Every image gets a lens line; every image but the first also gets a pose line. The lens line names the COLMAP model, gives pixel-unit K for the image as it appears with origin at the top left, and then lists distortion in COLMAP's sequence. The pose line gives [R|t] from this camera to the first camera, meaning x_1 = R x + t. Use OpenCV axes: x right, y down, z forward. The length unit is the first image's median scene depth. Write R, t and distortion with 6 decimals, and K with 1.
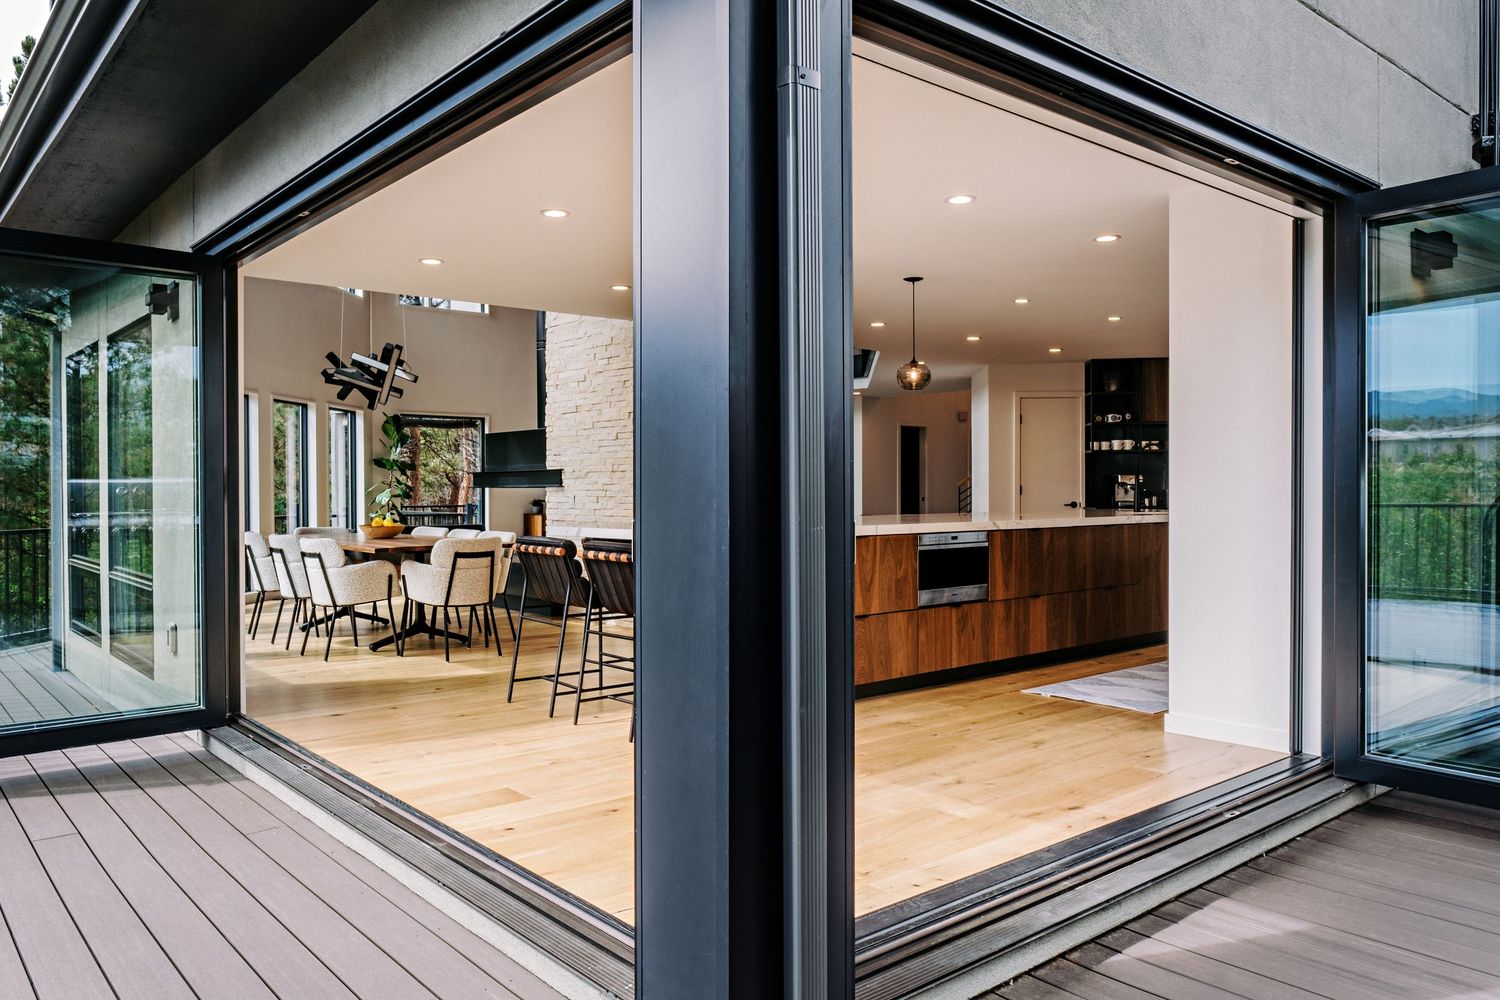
lens RADIAL K [[1056.0, 0, 749.8], [0, 1056.0, 511.0], [0, 0, 1]] dist [0.008000, 0.007583]
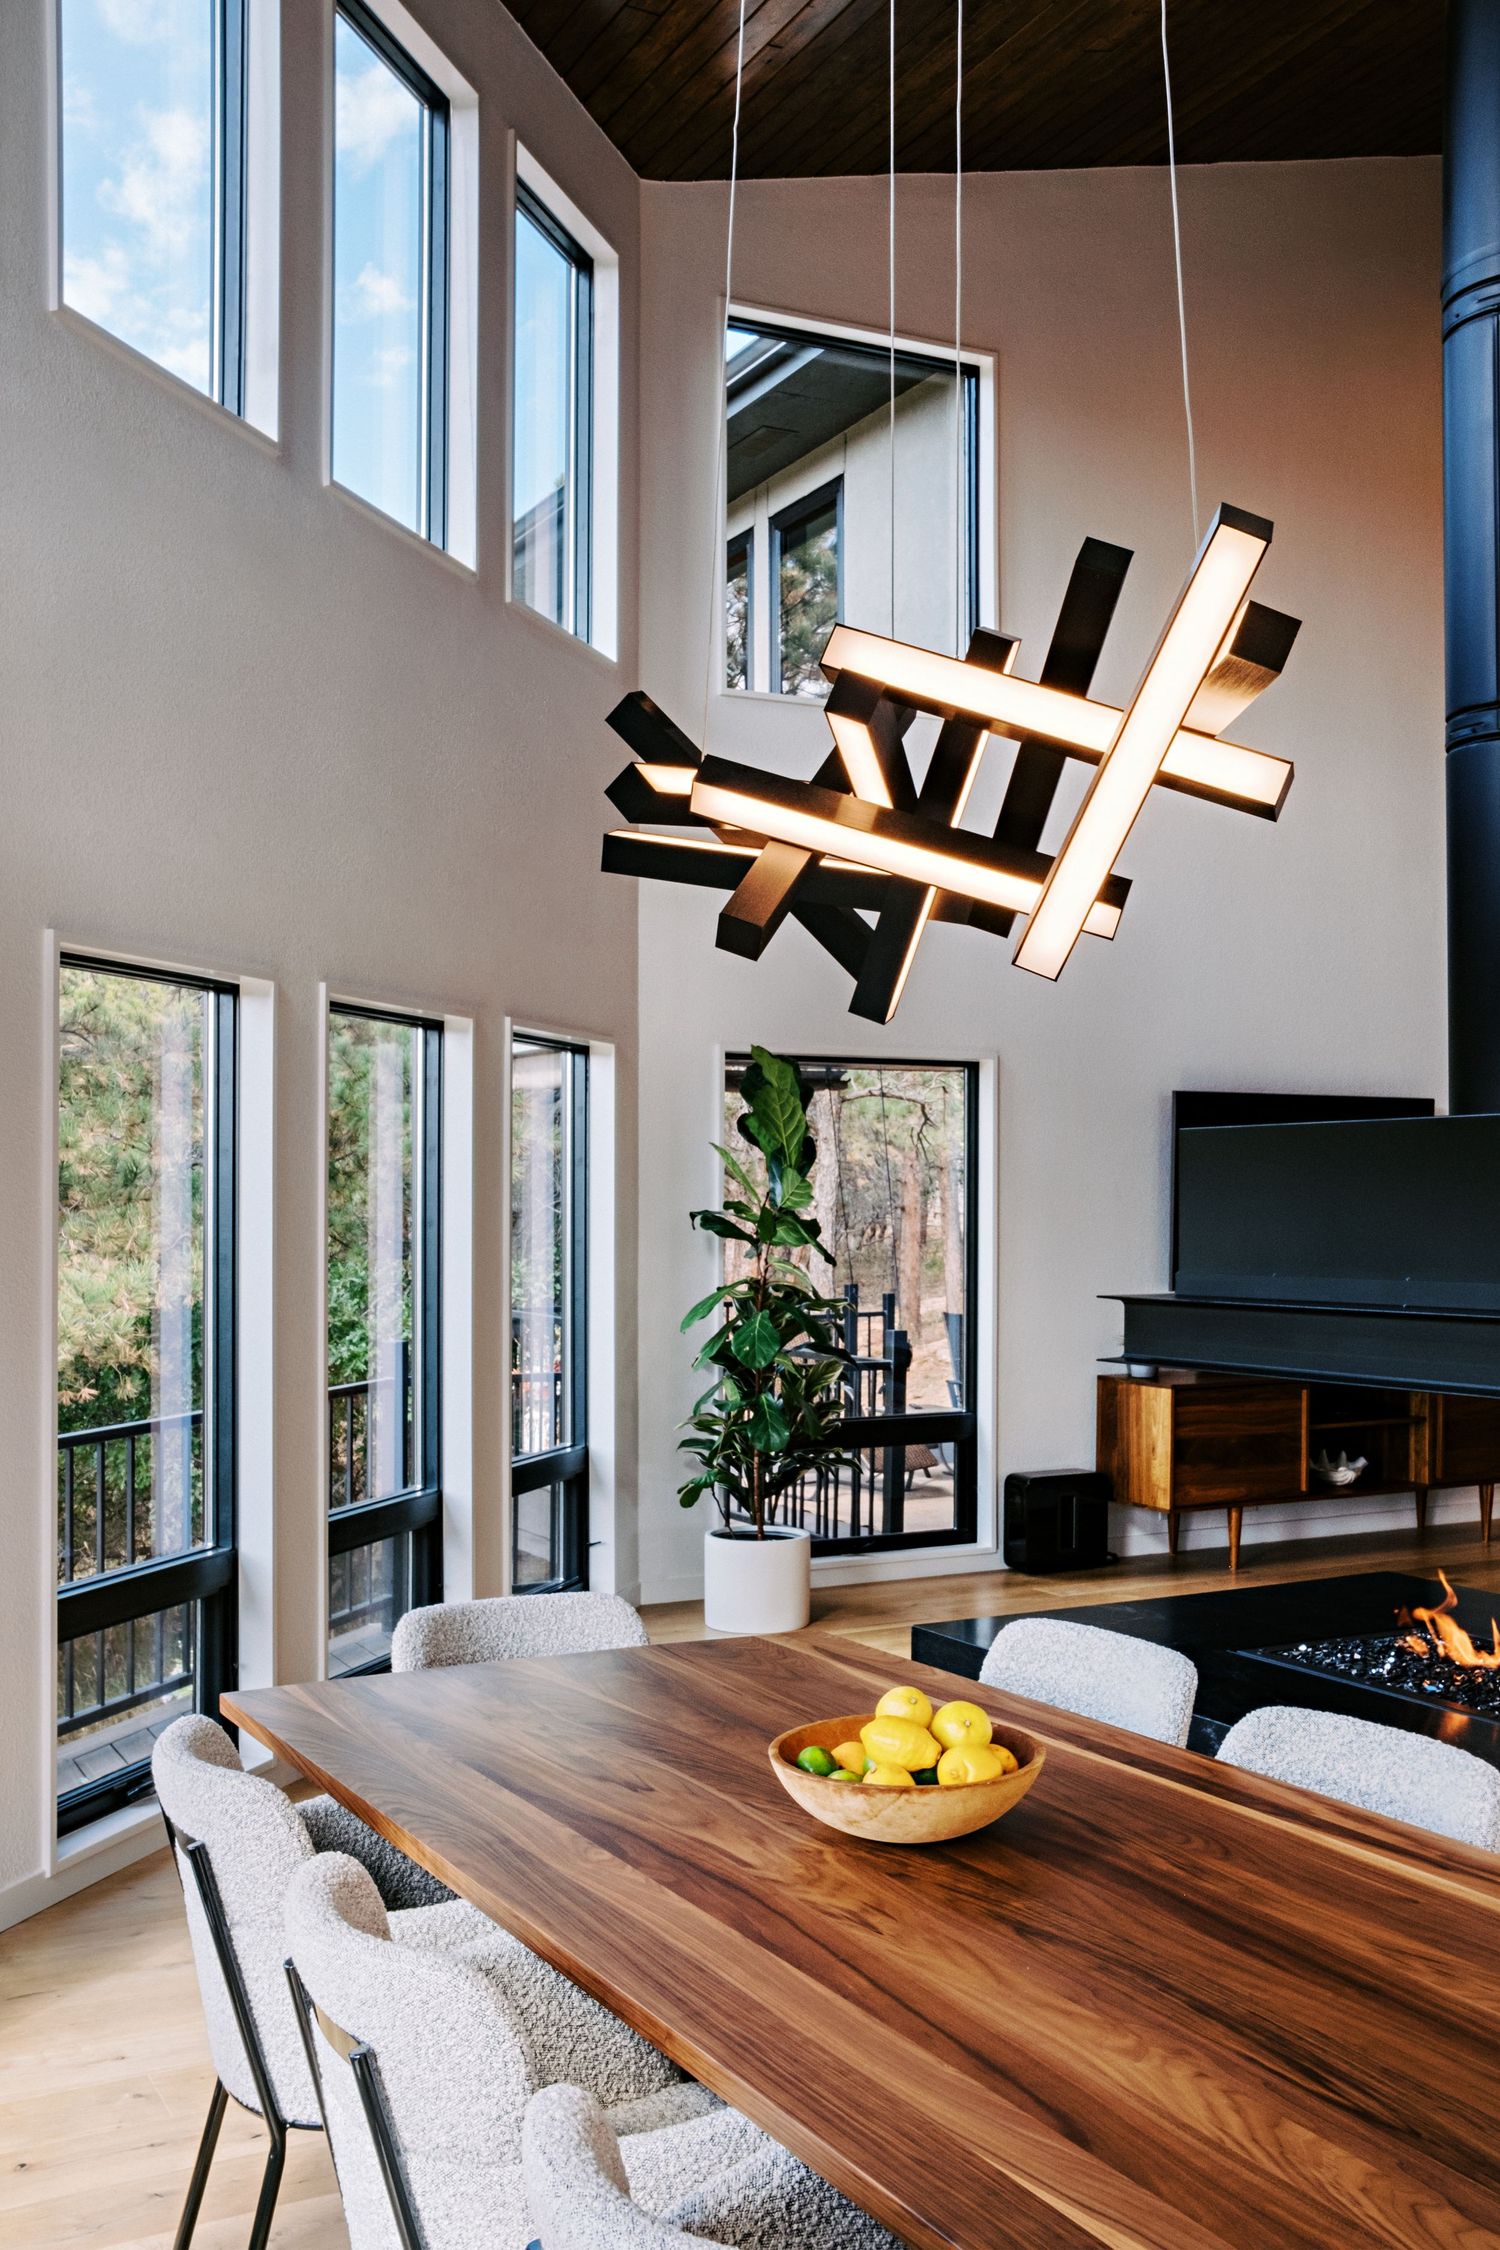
lens RADIAL K [[2196.5, 0, 750.0], [0, 2196.5, 1125.0], [0, 0, 1]] dist [-0.060490, 0.135158]
pose [[0.972444, -0.006180, -0.233054, -0.212190], [-0.006375, 0.998570, -0.053080, -0.044488], [0.233048, 0.053103, 0.971014, 0.476646]]
